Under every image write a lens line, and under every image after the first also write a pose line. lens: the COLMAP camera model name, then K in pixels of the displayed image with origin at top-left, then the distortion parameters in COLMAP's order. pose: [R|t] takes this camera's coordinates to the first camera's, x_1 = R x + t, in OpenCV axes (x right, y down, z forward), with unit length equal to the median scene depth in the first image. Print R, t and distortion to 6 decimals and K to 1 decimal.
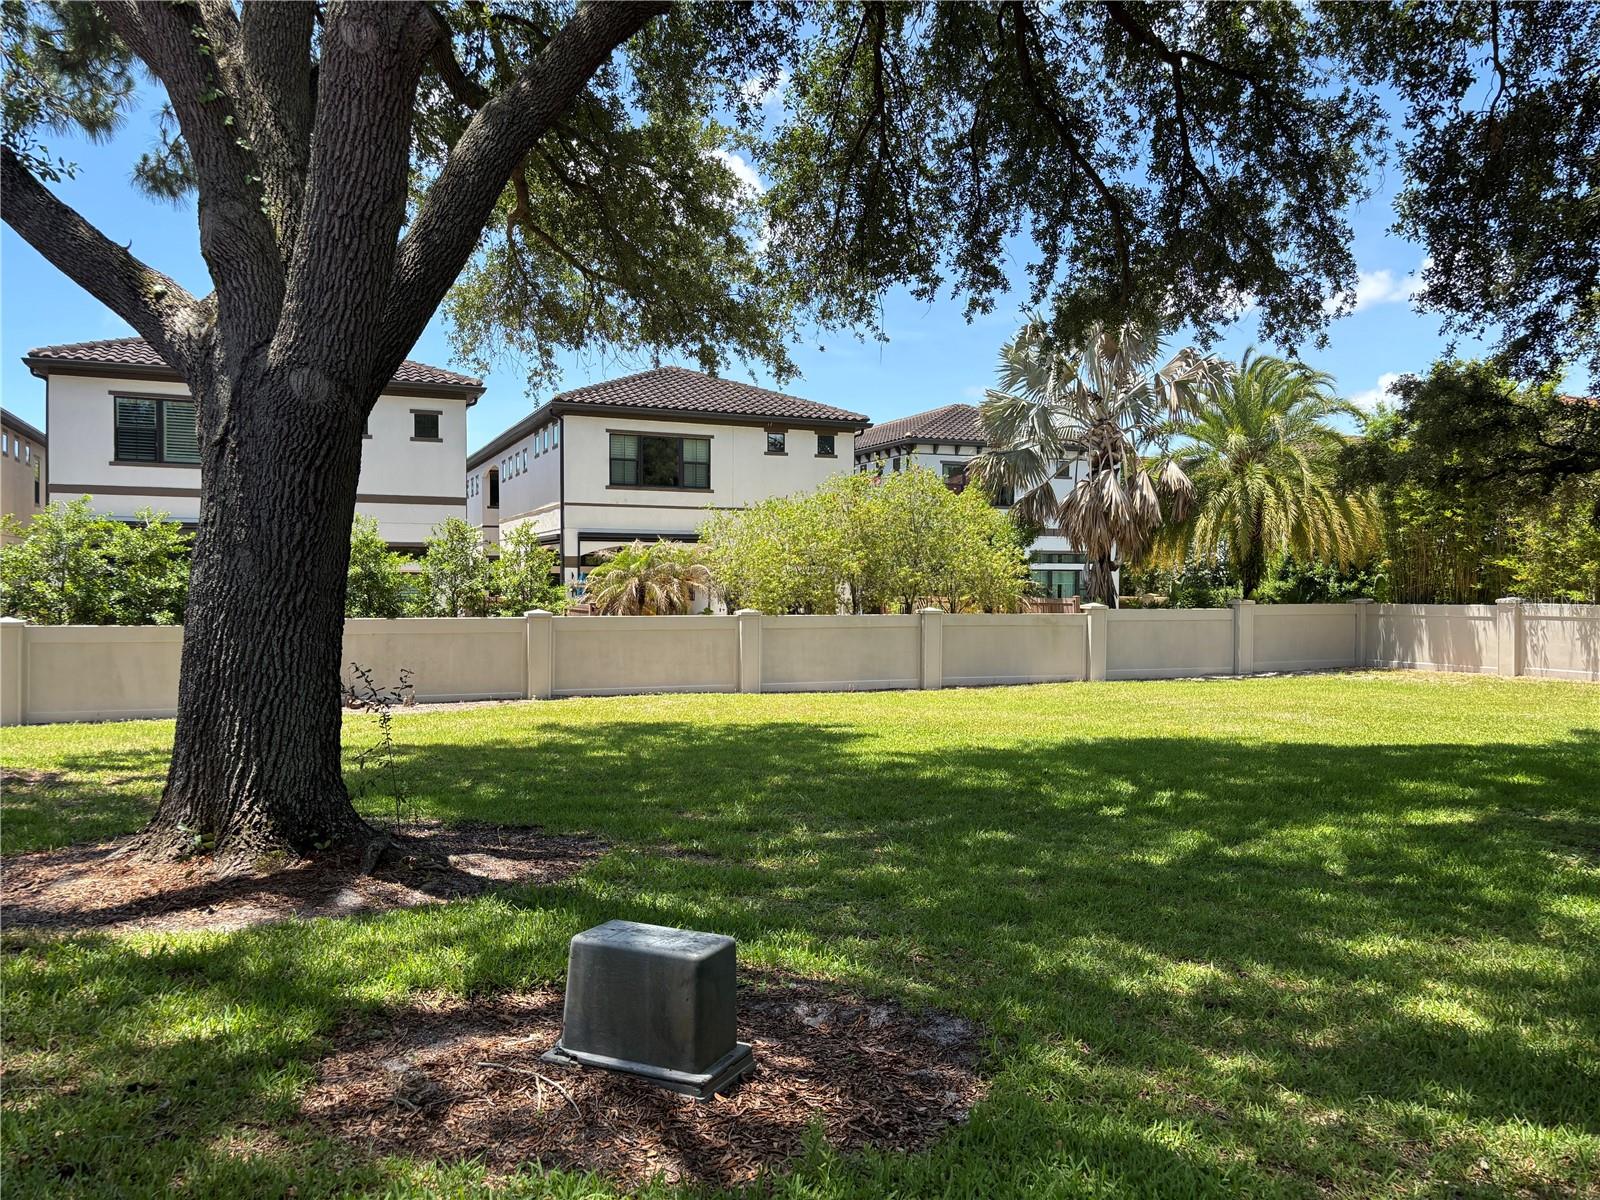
lens RADIAL K [[1217.3, 0, 823.9], [0, 1217.3, 596.4], [0, 0, 1]] dist [0.084489, -0.093953]
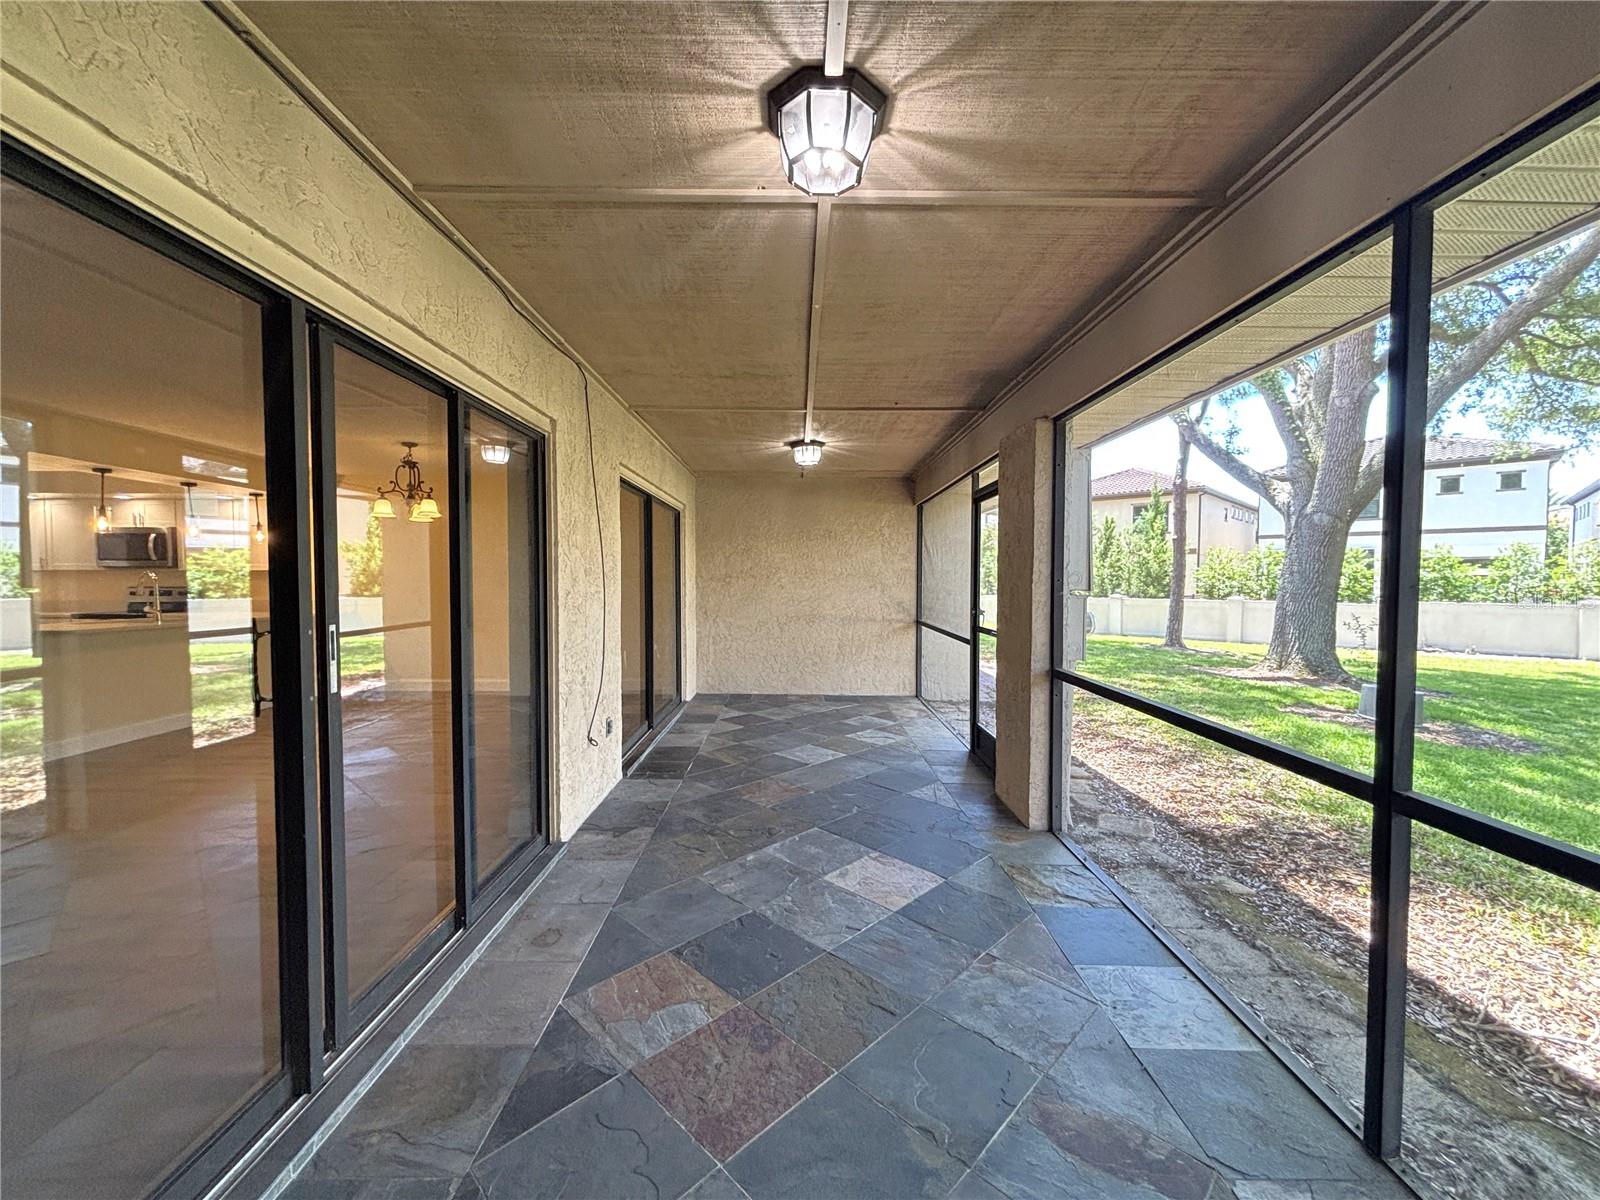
lens RADIAL K [[632.0, 0, 800.0], [0, 632.0, 600.0], [0, 0, 1]] dist [-0.002625, -0.000618]
pose [[0.365622, 0.029087, -0.930309, 0.138236], [-0.010321, 0.999577, 0.027196, -0.000529], [0.930706, -0.000342, 0.365767, -0.184984]]
